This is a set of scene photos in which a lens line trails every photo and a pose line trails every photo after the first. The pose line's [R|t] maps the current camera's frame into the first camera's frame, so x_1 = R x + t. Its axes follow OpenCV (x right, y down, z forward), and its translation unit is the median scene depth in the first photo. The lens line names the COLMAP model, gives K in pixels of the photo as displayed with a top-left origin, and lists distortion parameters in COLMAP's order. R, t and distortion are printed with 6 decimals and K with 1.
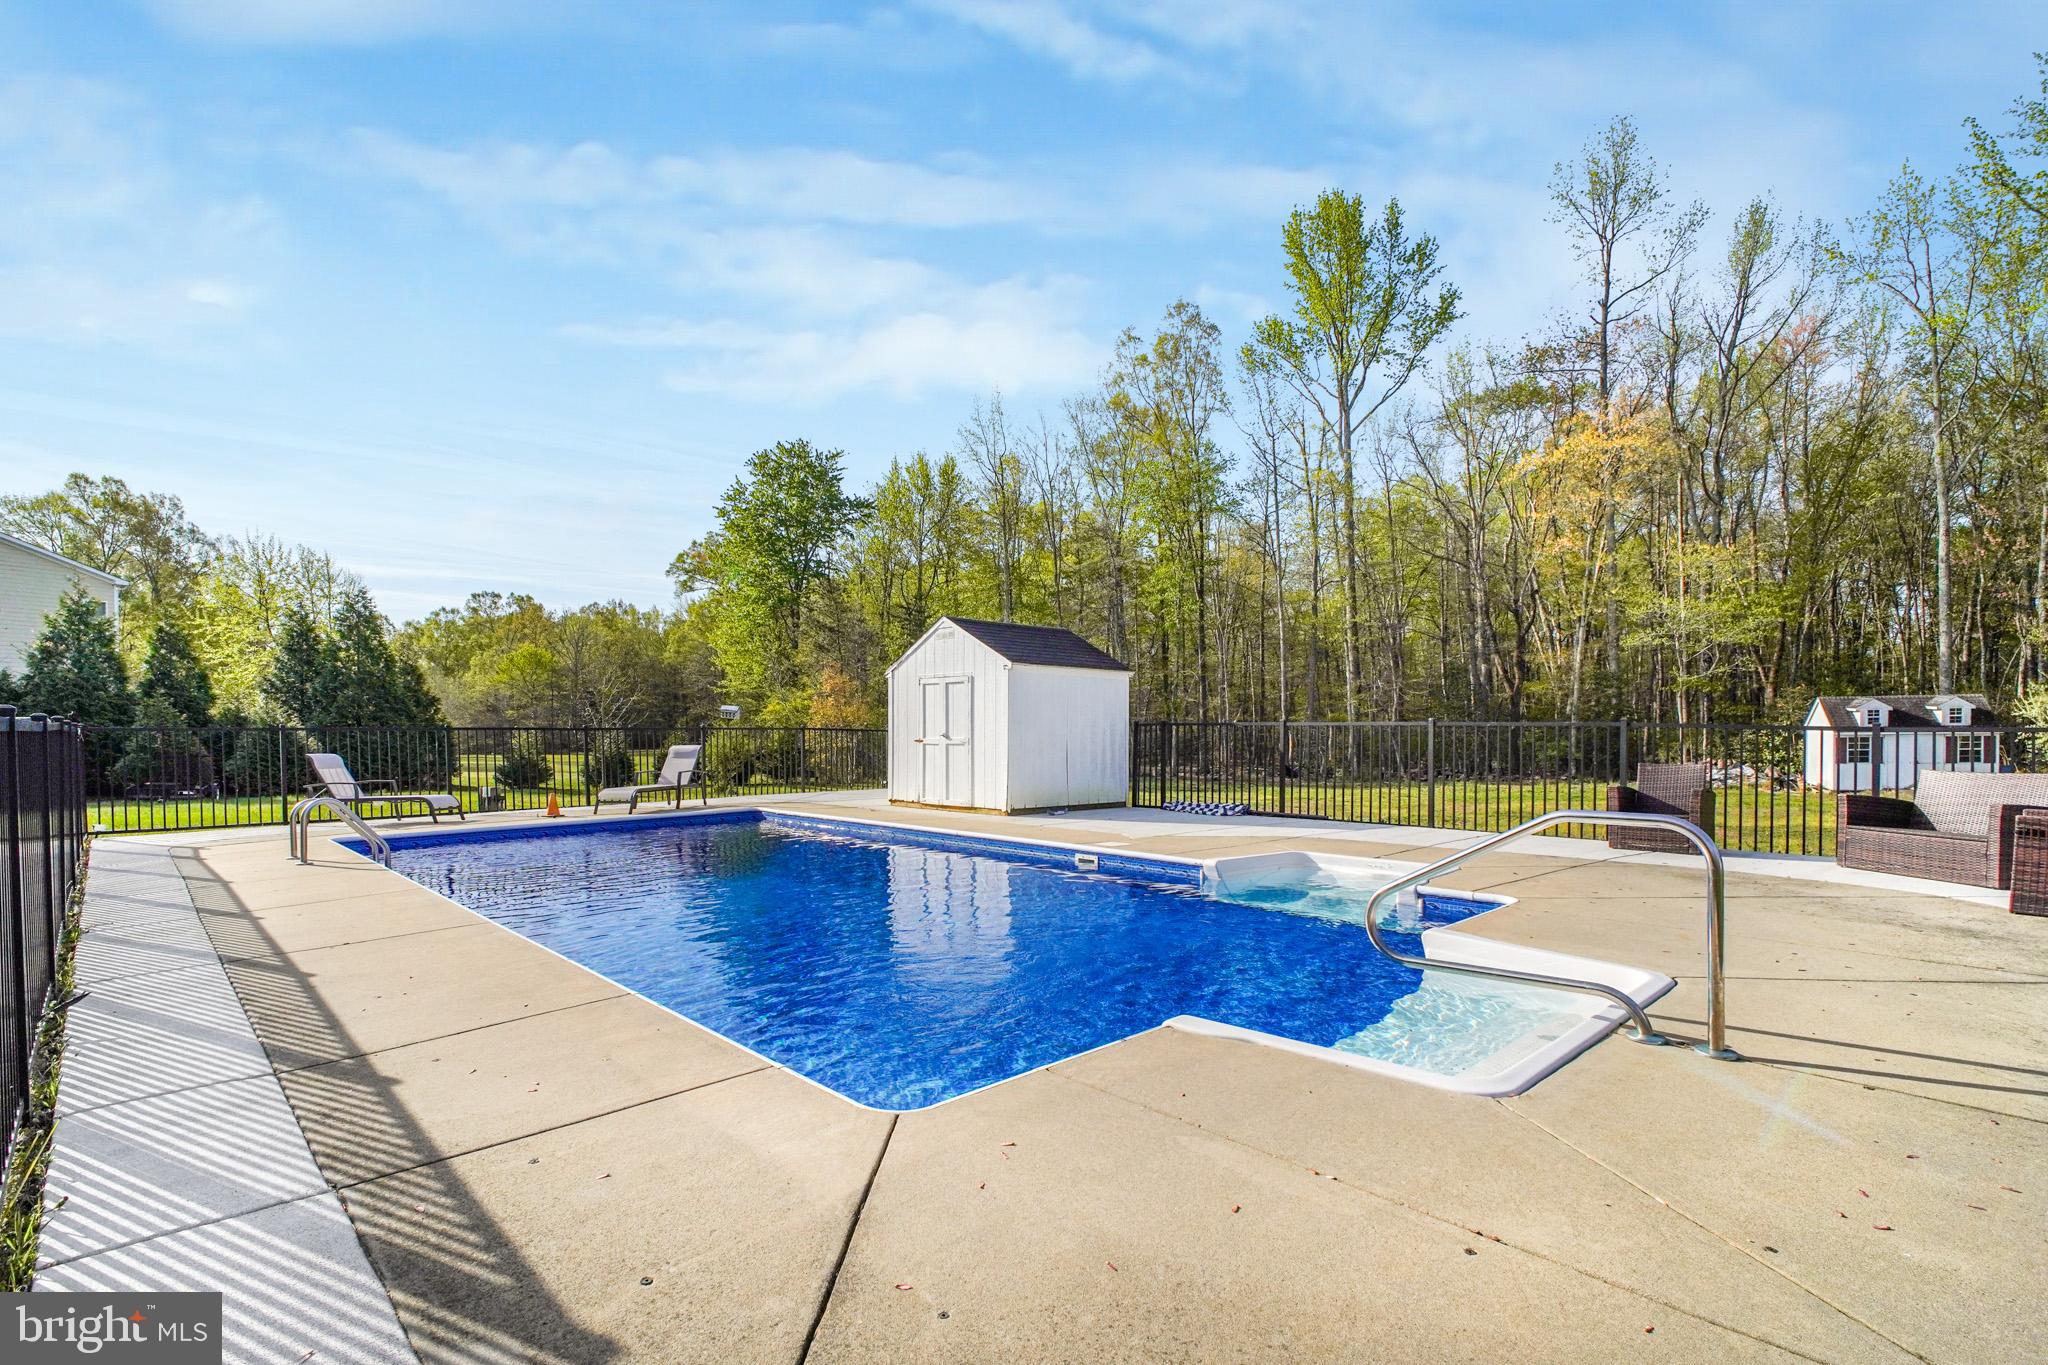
lens RADIAL K [[971.5, 0, 1000.1], [0, 971.5, 722.2], [0, 0, 1]] dist [-0.000261, -0.001655]
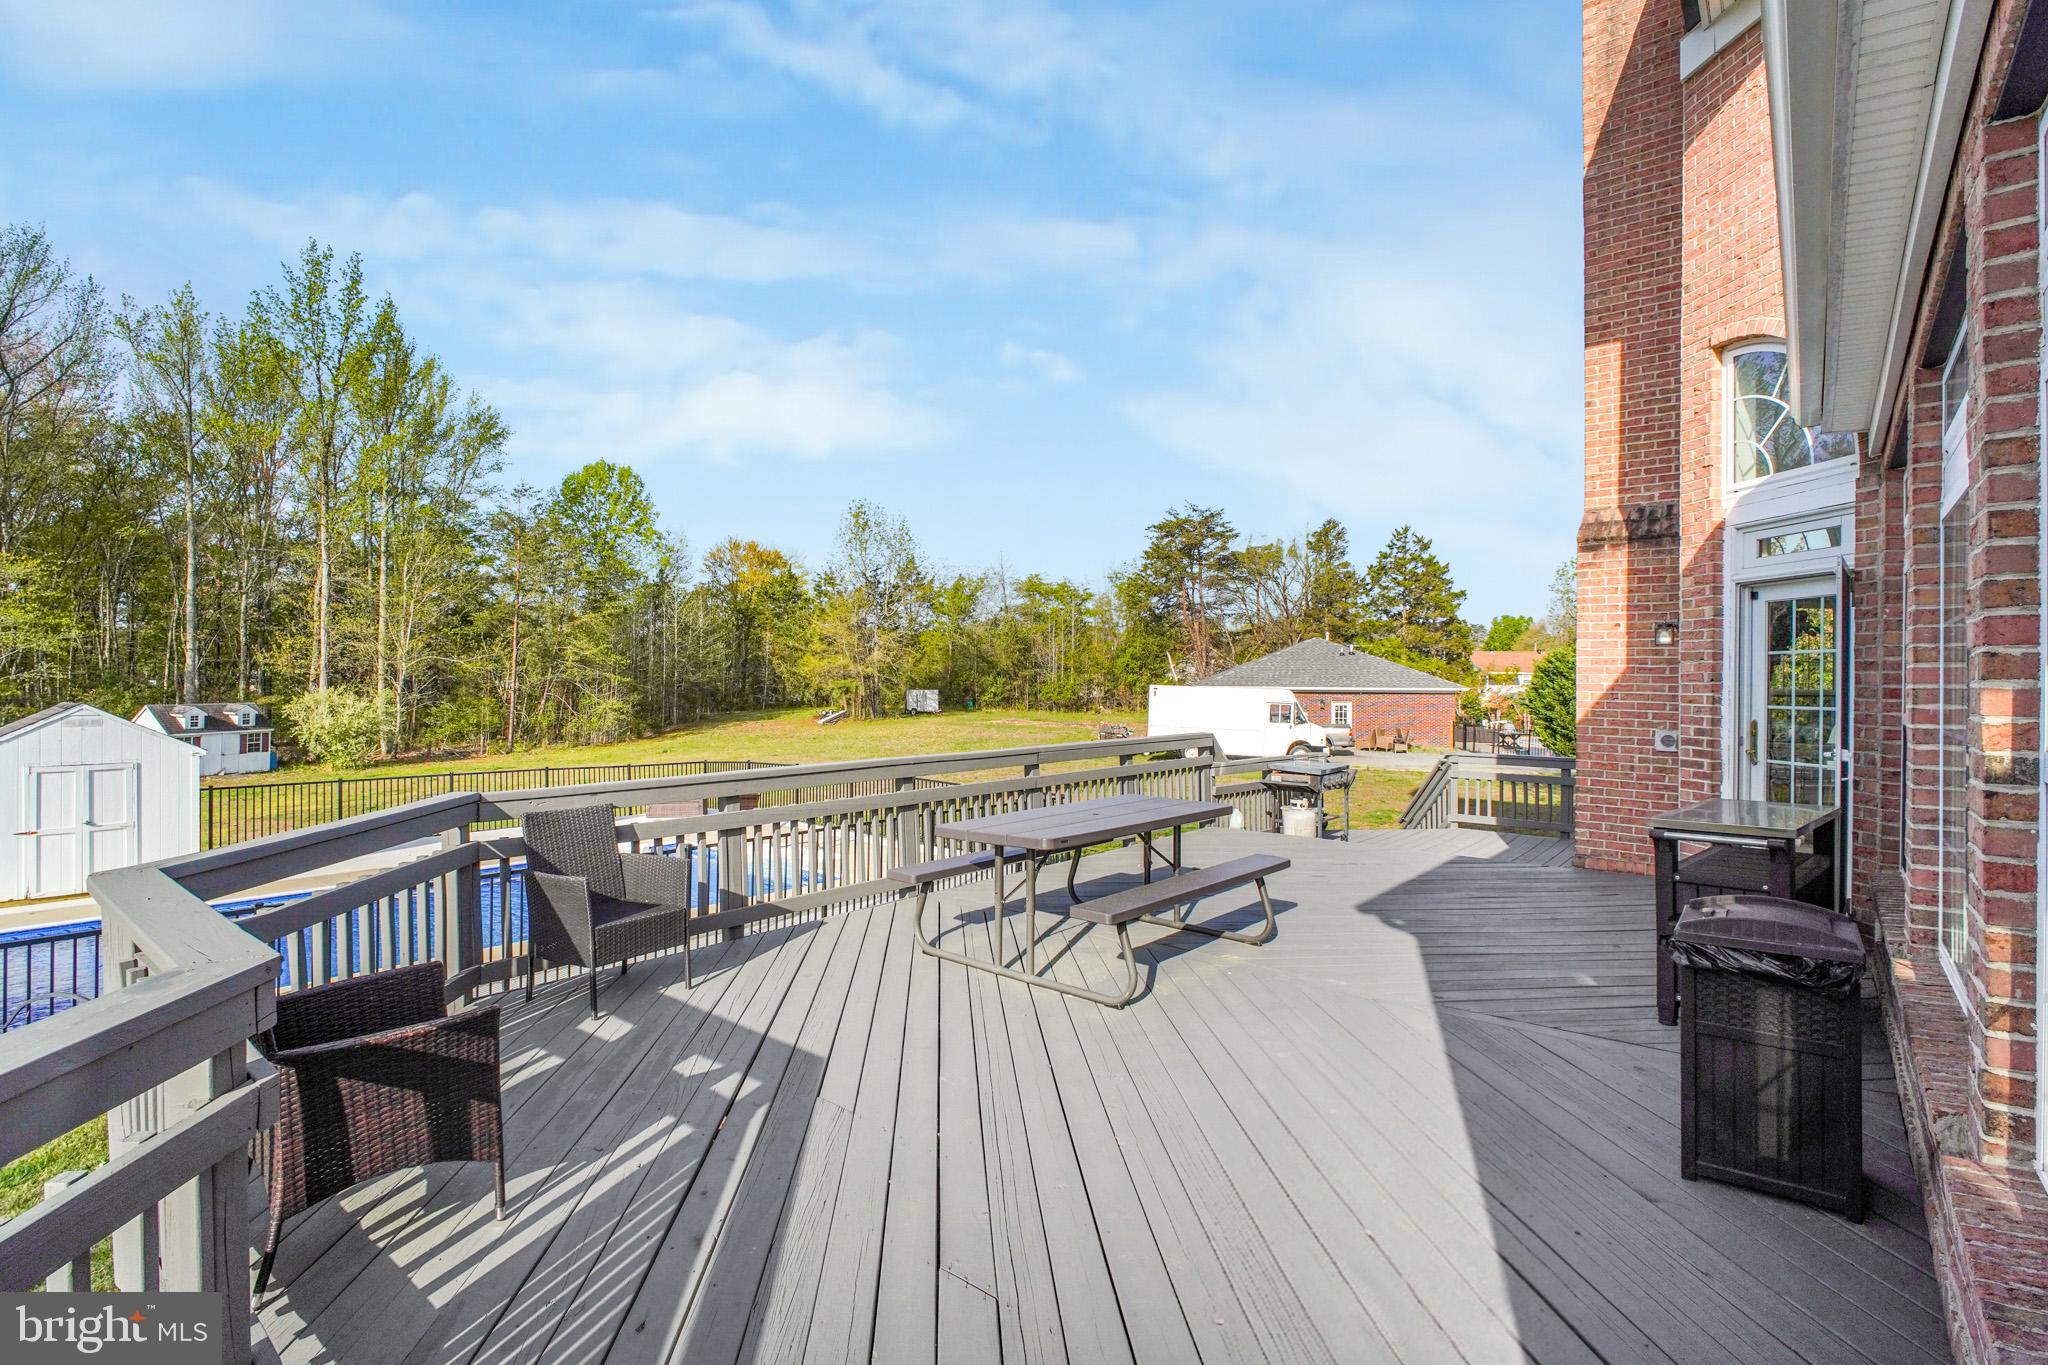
lens RADIAL K [[924.0, 0, 1005.0], [0, 924.0, 682.8], [0, 0, 1]] dist [-0.000293, -0.005916]
pose [[-0.112018, 0.011036, 0.993645, -0.297773], [-0.007045, 0.999904, -0.011899, -0.033681], [-0.993681, -0.008333, -0.111930, 0.045188]]
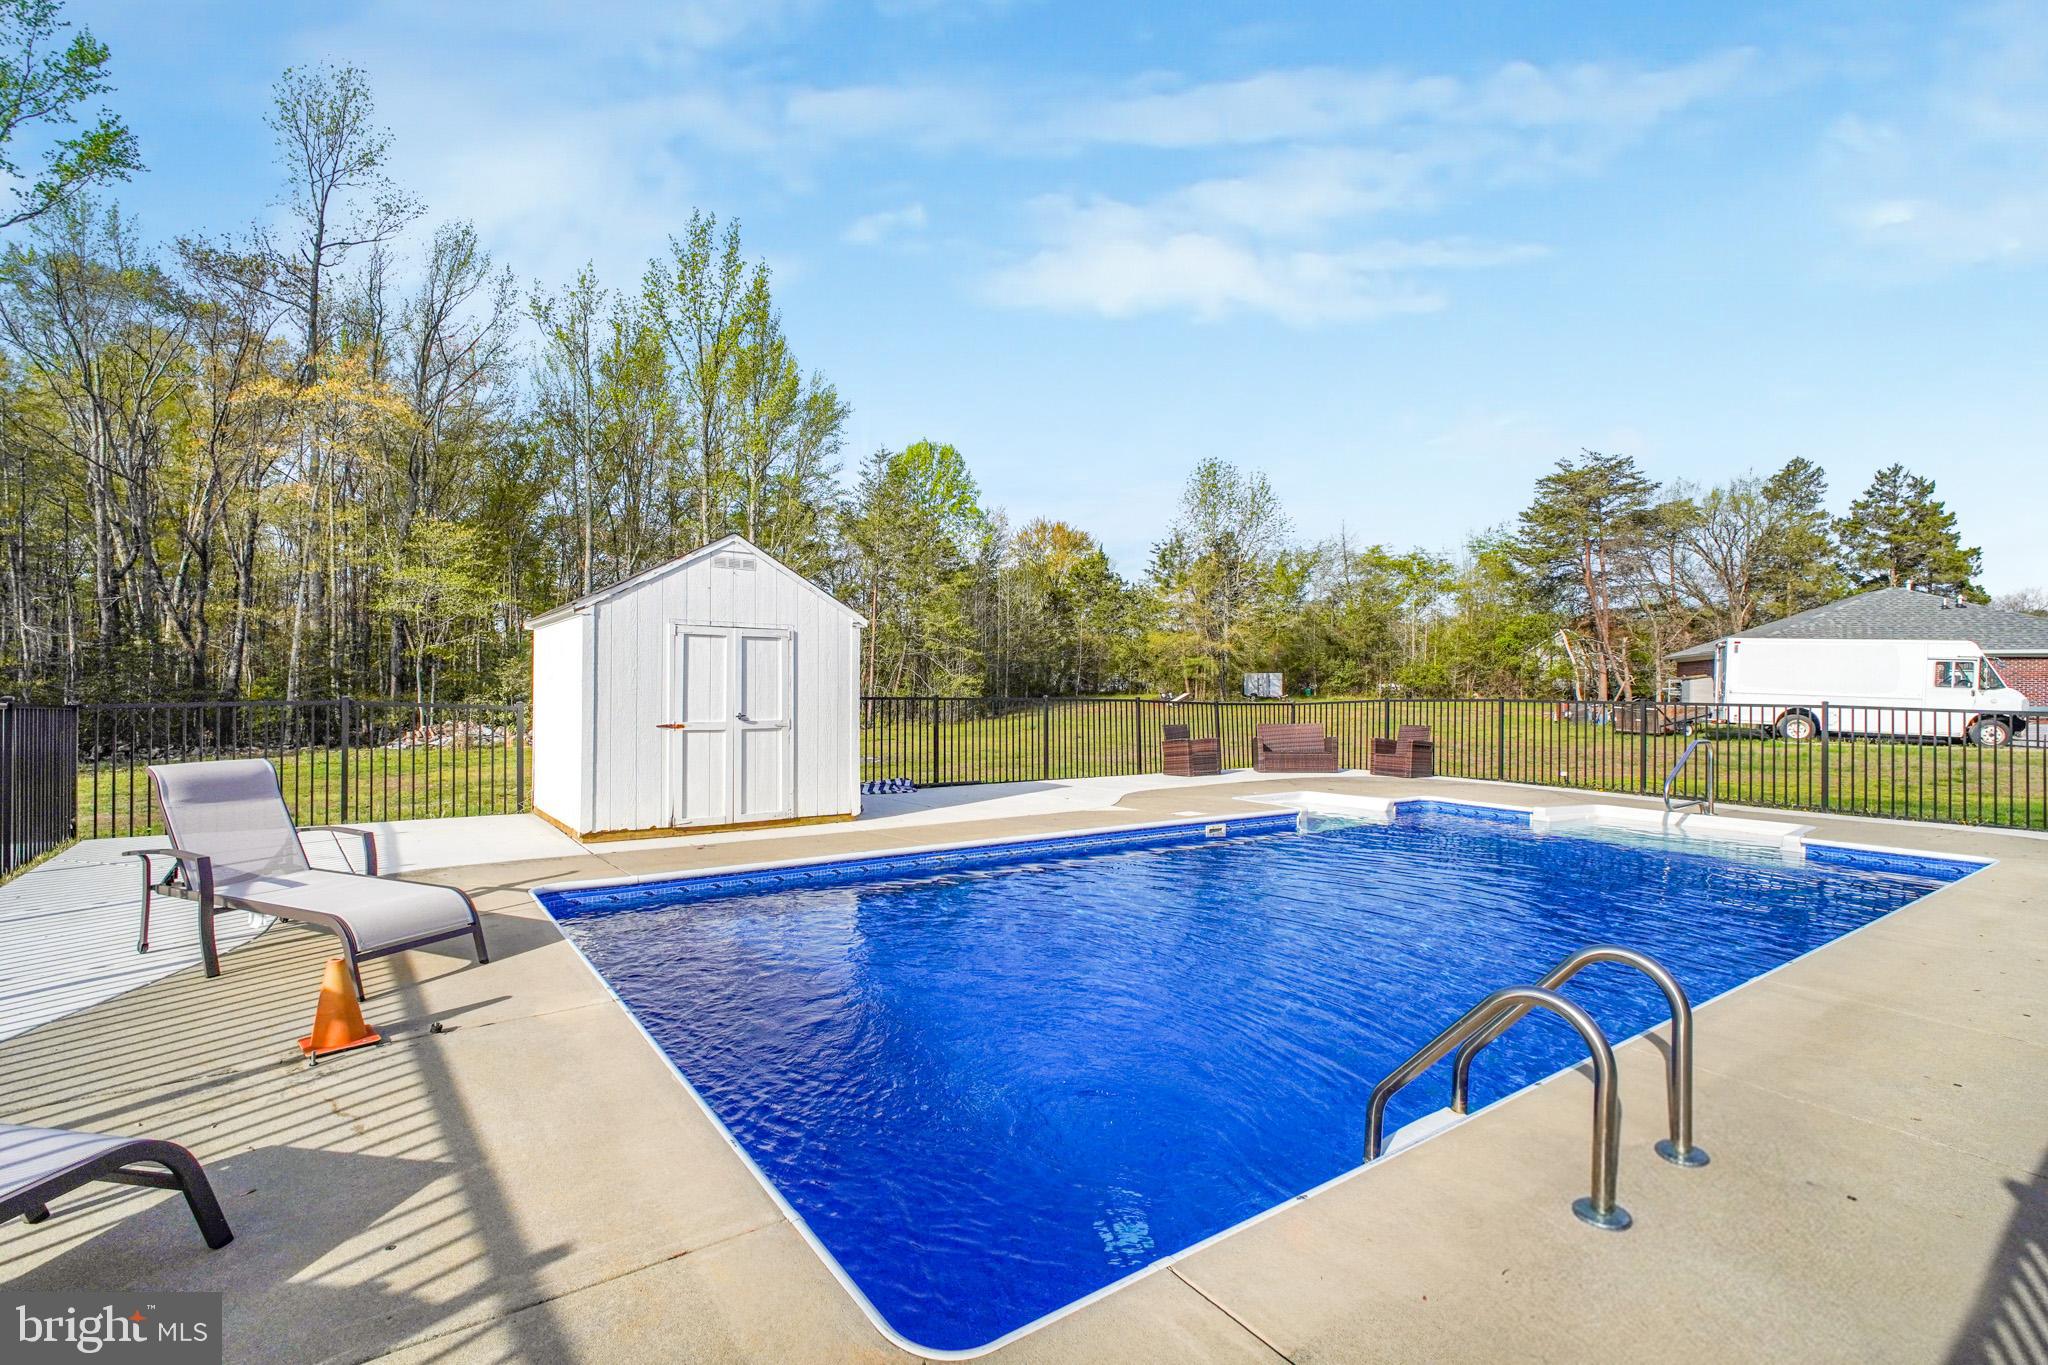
lens RADIAL K [[927.7, 0, 1010.8], [0, 927.7, 689.7], [0, 0, 1]] dist [0.002988, -0.004951]
pose [[0.137077, 0.007287, 0.990534, -0.174865], [-0.014143, 0.999885, -0.005399, -0.000600], [-0.990459, -0.013269, 0.137164, 0.198251]]
